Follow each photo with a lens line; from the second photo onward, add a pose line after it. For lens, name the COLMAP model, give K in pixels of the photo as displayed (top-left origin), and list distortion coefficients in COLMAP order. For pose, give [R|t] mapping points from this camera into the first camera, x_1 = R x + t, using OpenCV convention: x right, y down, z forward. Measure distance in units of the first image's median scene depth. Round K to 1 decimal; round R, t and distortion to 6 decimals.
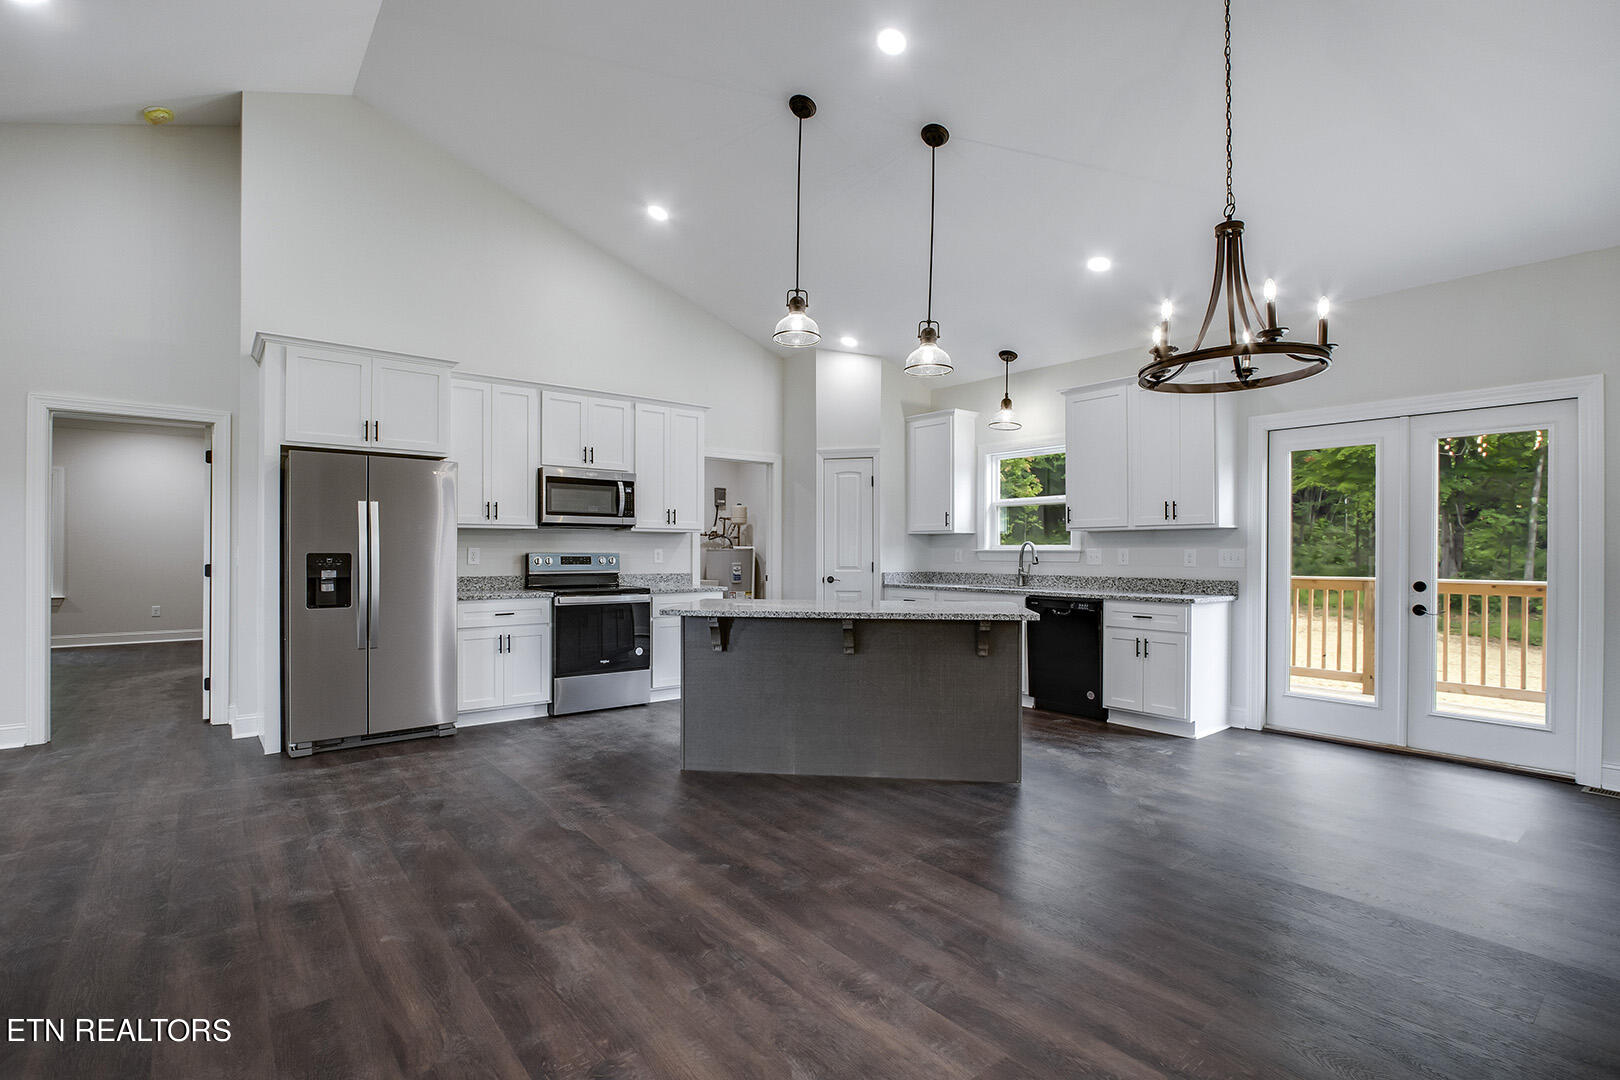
lens RADIAL K [[756.6, 0, 808.0], [0, 756.6, 547.5], [0, 0, 1]] dist [-0.018457, 0.000729]
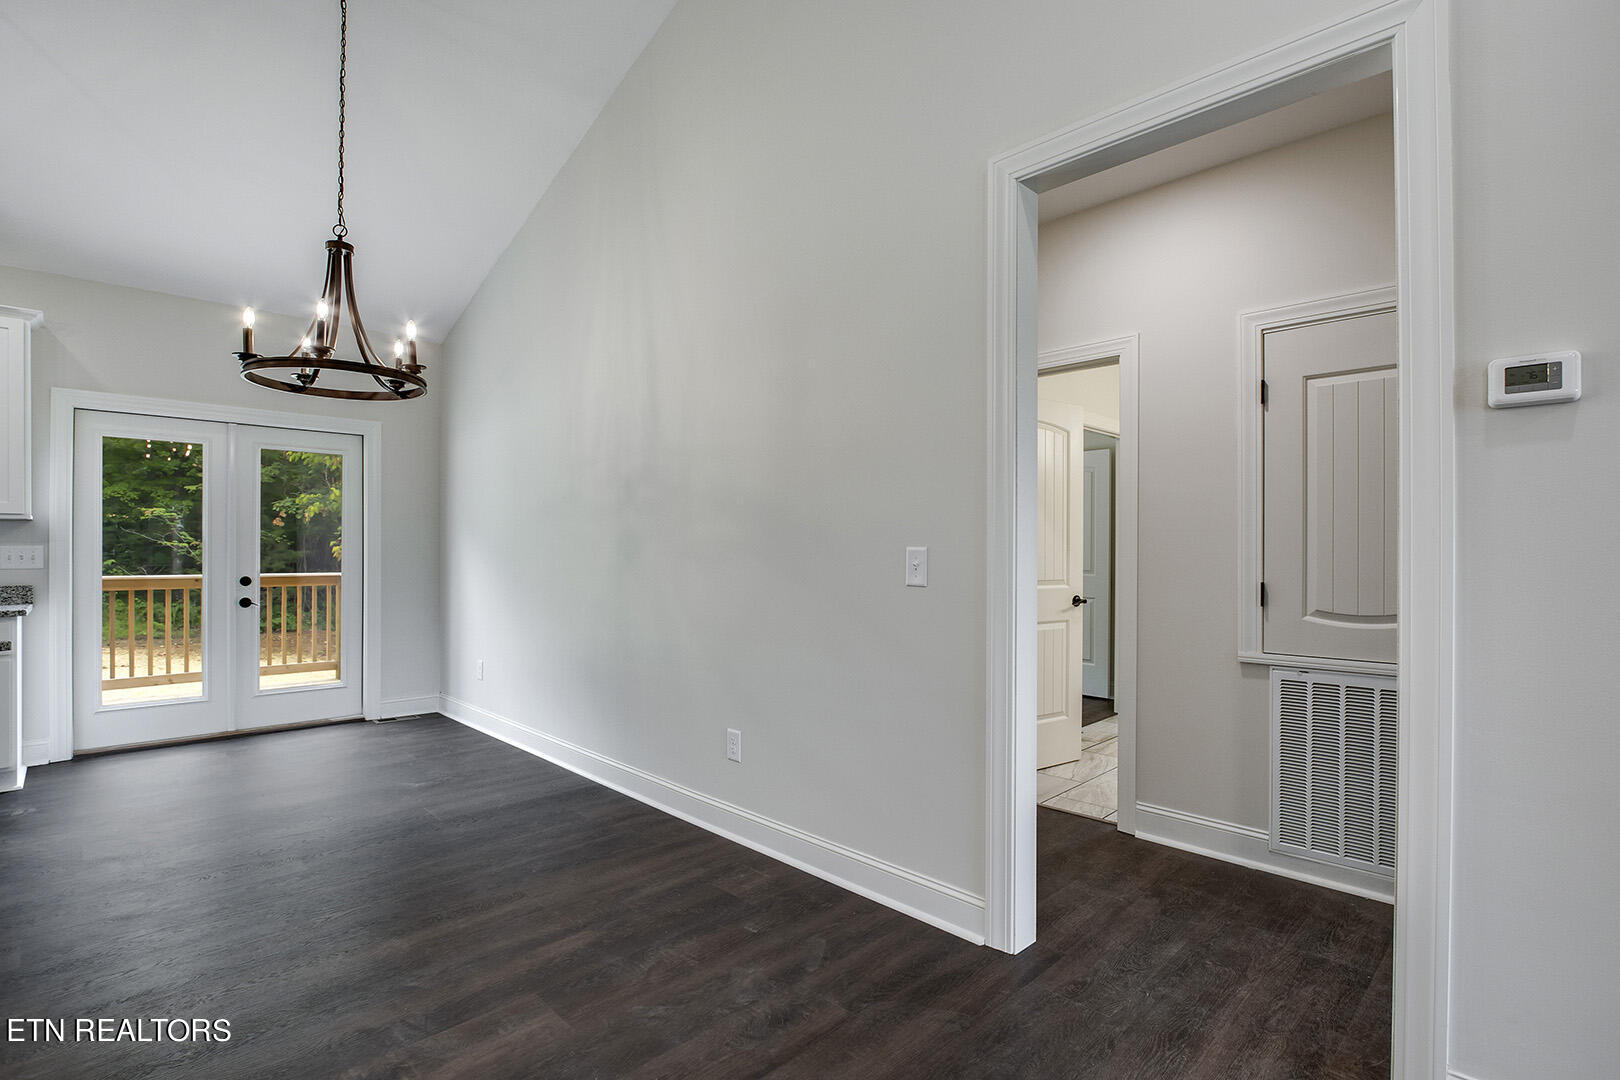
lens RADIAL K [[756.6, 0, 820.7], [0, 756.6, 556.7], [0, 0, 1]] dist [-0.018457, 0.000729]
pose [[-0.107546, -0.011549, 0.994133, -0.309082], [-0.008433, 0.999907, 0.010704, -0.002075], [-0.994164, -0.007232, -0.107634, 0.234694]]
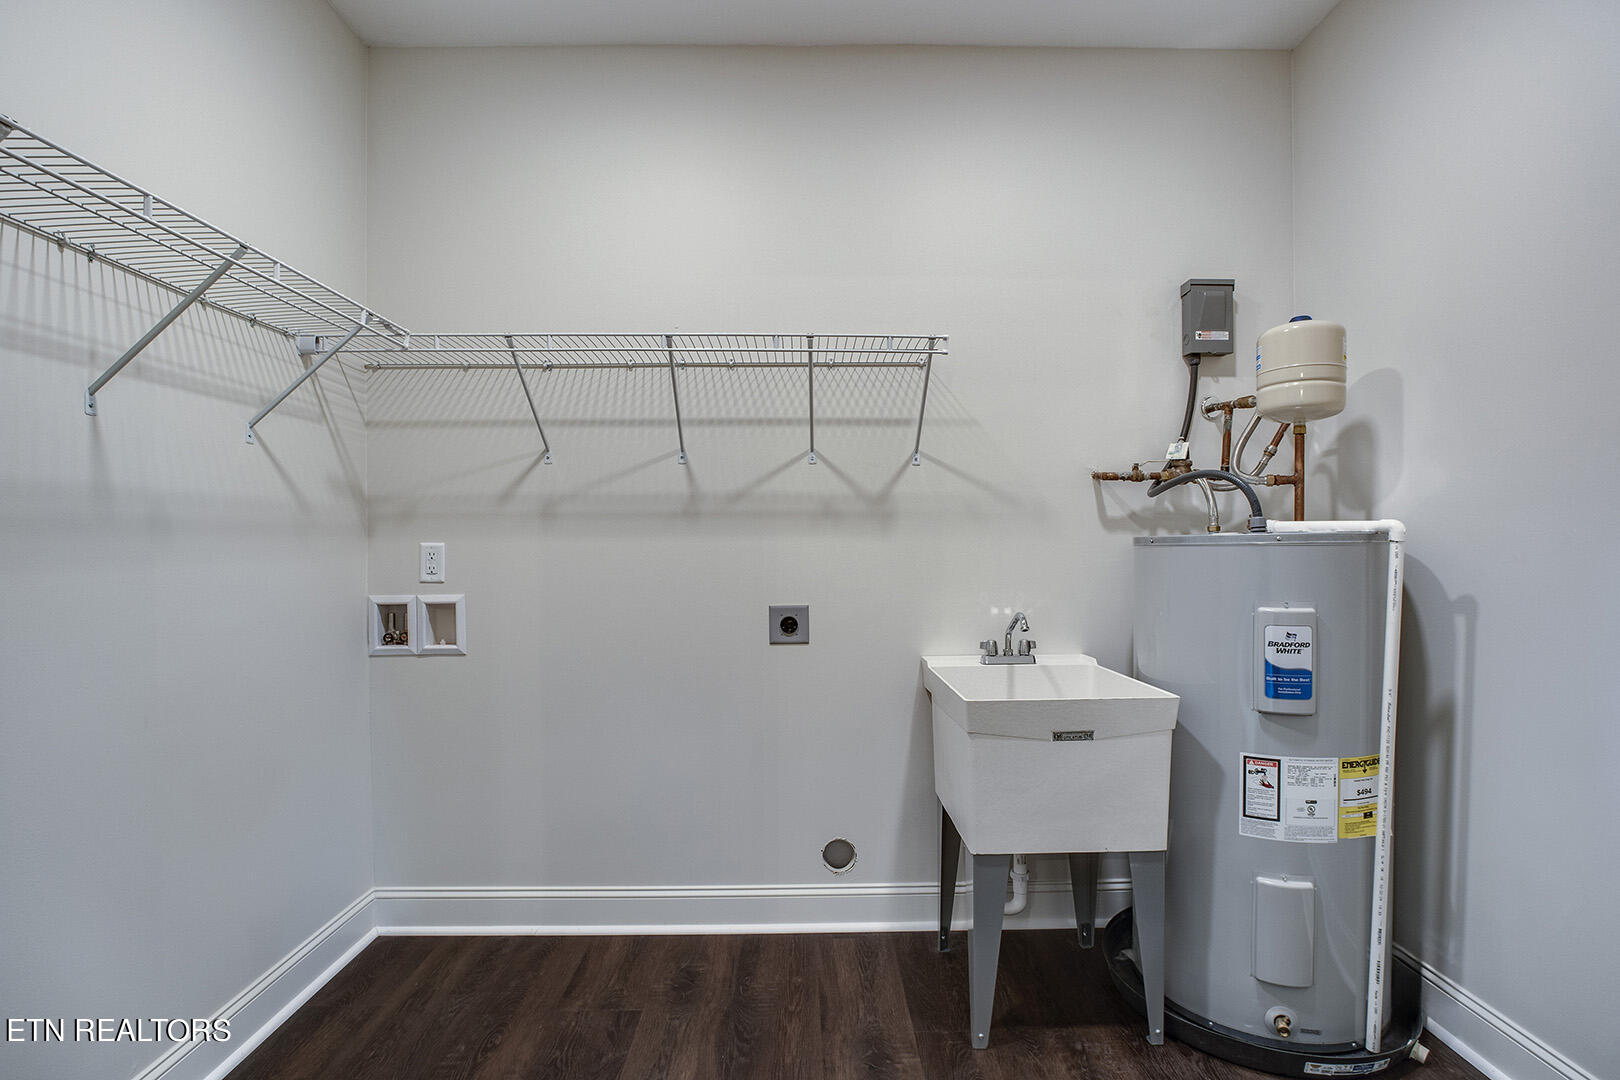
lens RADIAL K [[756.6, 0, 806.6], [0, 756.6, 547.8], [0, 0, 1]] dist [-0.018457, 0.000729]
pose [[0.777266, -0.001331, -0.629171, -0.121761], [0.008335, 0.999932, 0.008181, 0.005206], [0.629117, -0.011604, 0.777224, 1.368362]]
